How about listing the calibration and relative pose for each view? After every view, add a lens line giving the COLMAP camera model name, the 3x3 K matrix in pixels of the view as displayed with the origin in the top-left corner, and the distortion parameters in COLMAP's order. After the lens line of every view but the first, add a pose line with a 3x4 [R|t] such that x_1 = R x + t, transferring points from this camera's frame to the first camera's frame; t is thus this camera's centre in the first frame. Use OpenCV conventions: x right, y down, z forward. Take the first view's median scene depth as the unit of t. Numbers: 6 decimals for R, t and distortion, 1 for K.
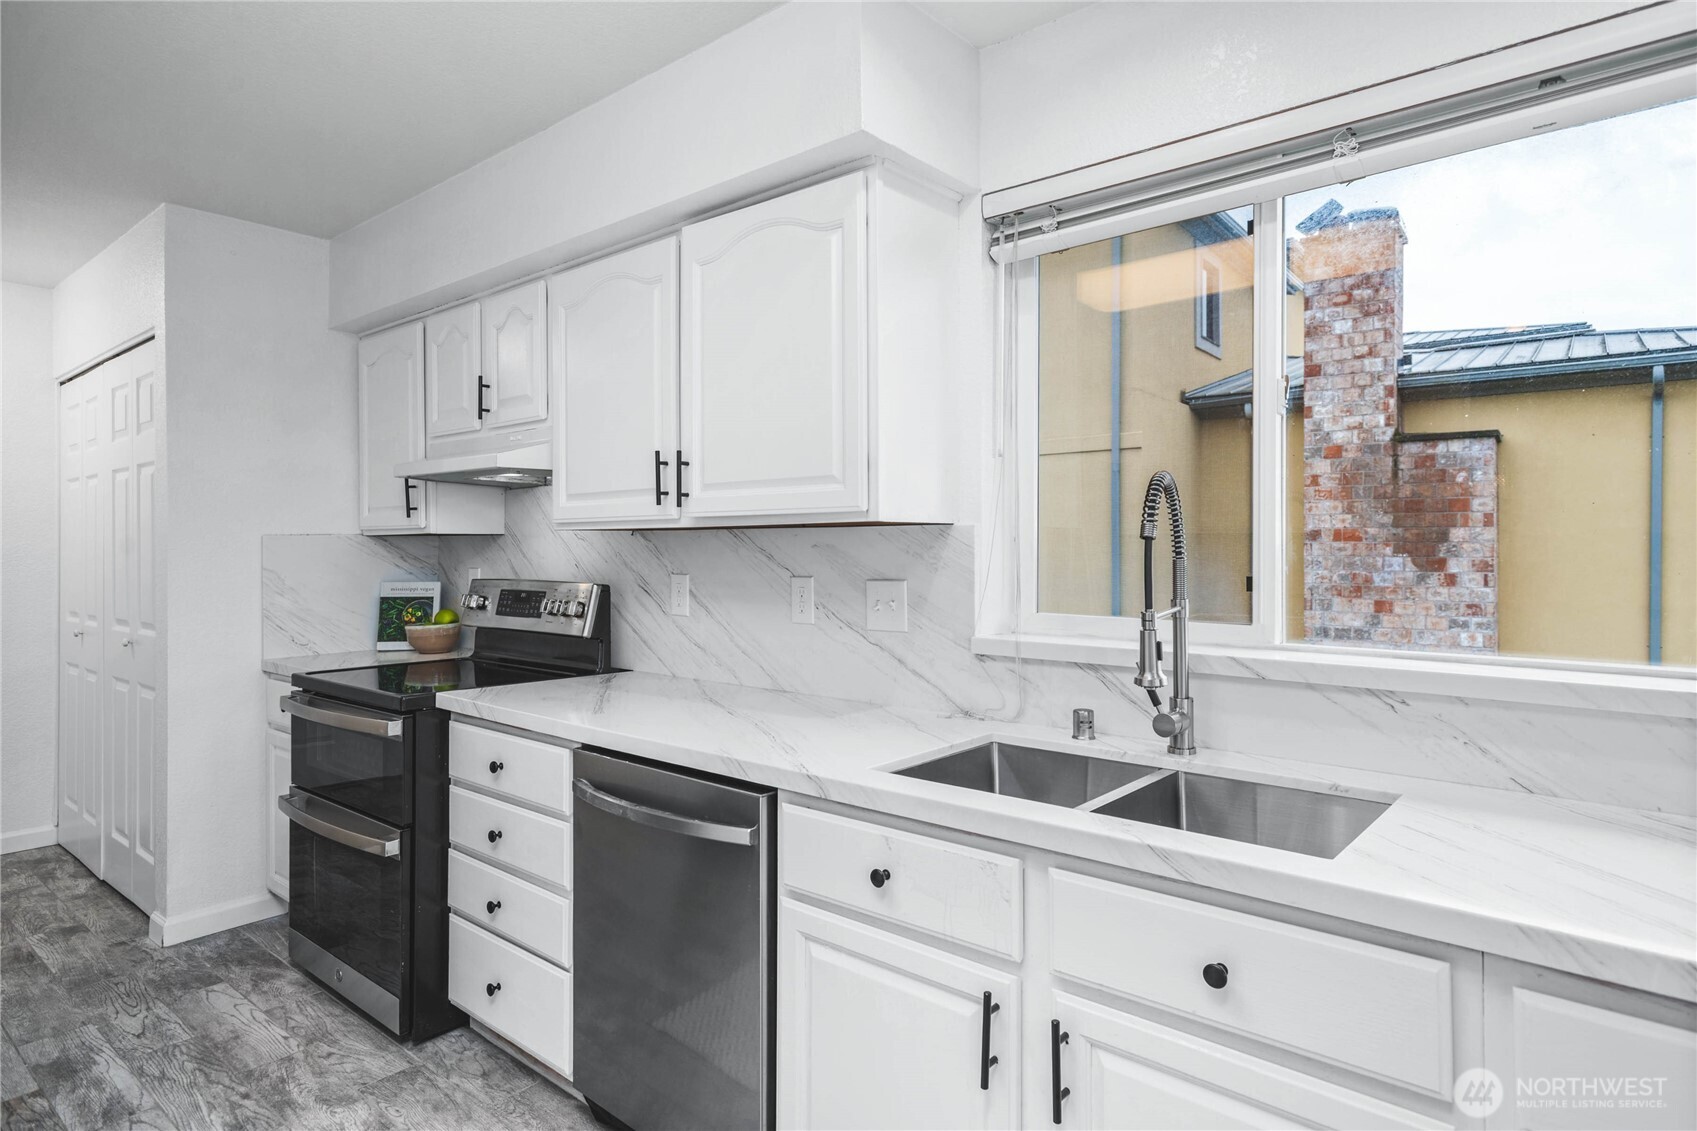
lens RADIAL K [[948.4, 0, 851.2], [0, 948.4, 546.0], [0, 0, 1]] dist [0.021829, 0.001531]
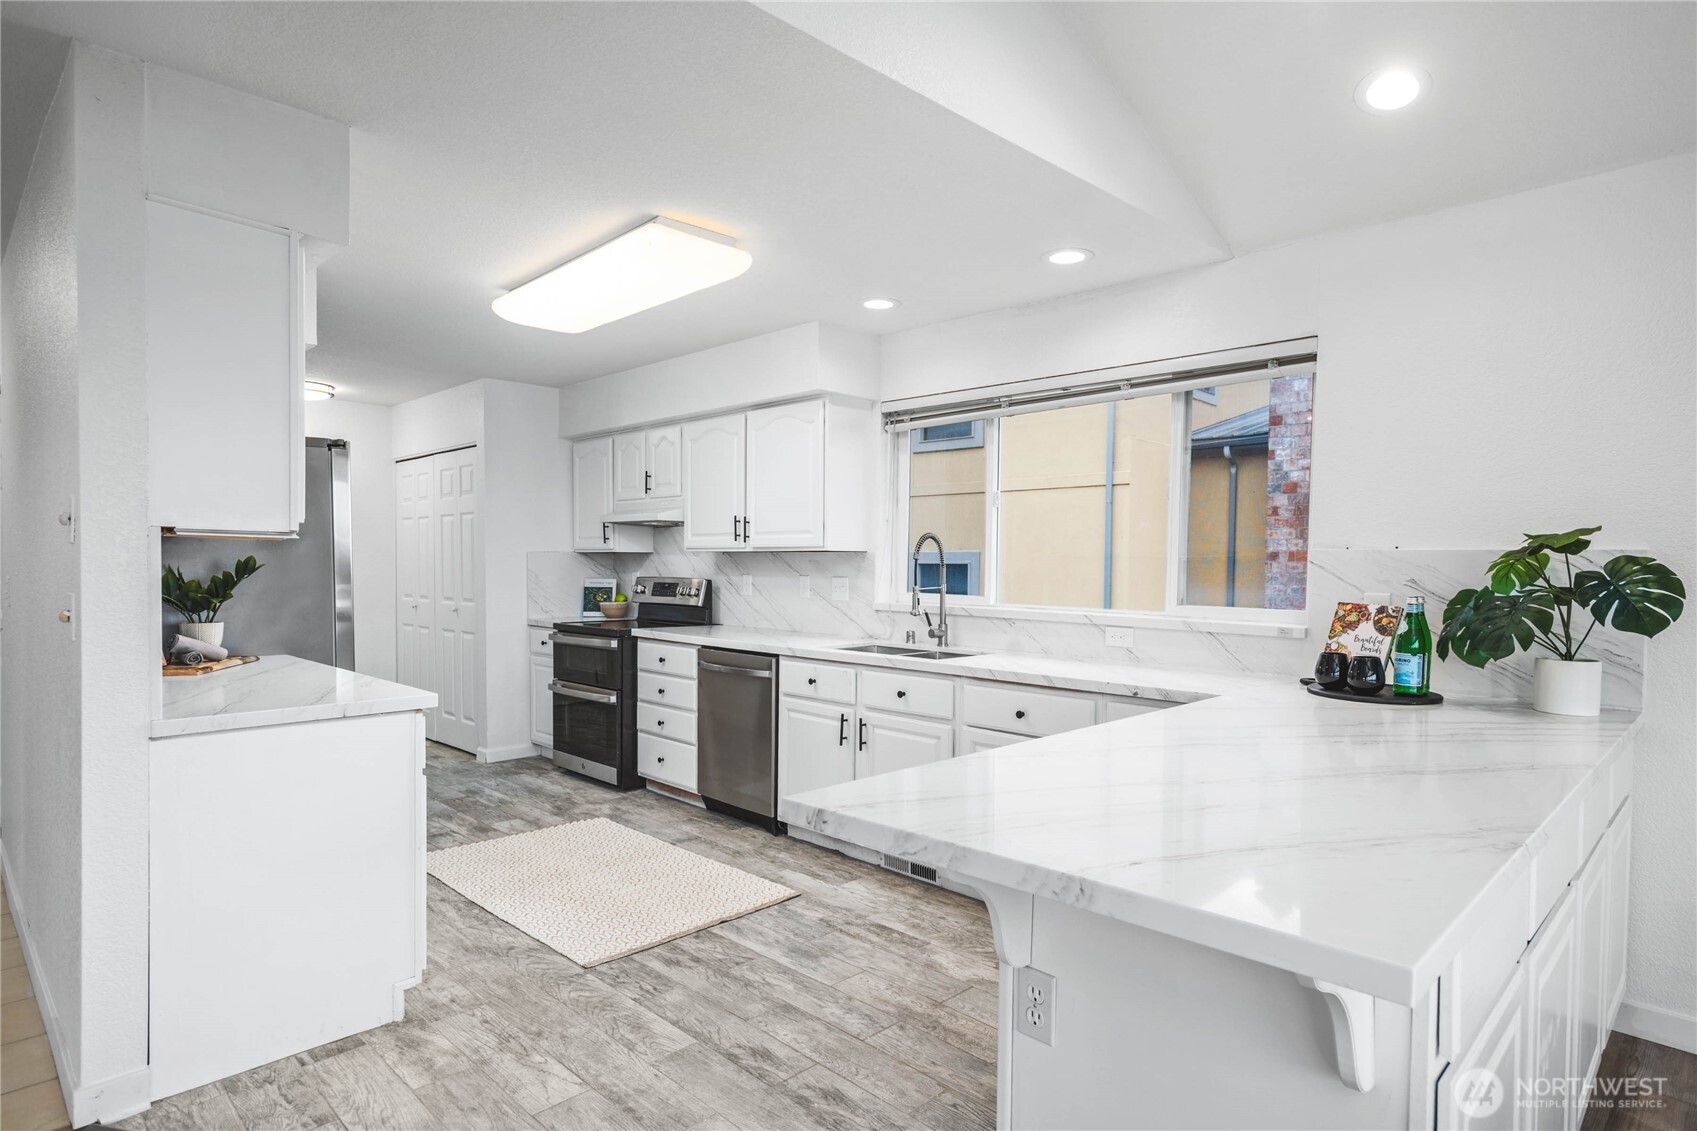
lens RADIAL K [[926.4, 0, 858.5], [0, 926.4, 586.4], [0, 0, 1]] dist [0.003145, 0.001374]
pose [[0.996846, 0.012360, -0.078396, 0.199764], [-0.010206, 0.999561, 0.027820, -0.001265], [0.078706, -0.026932, 0.996534, -0.890593]]
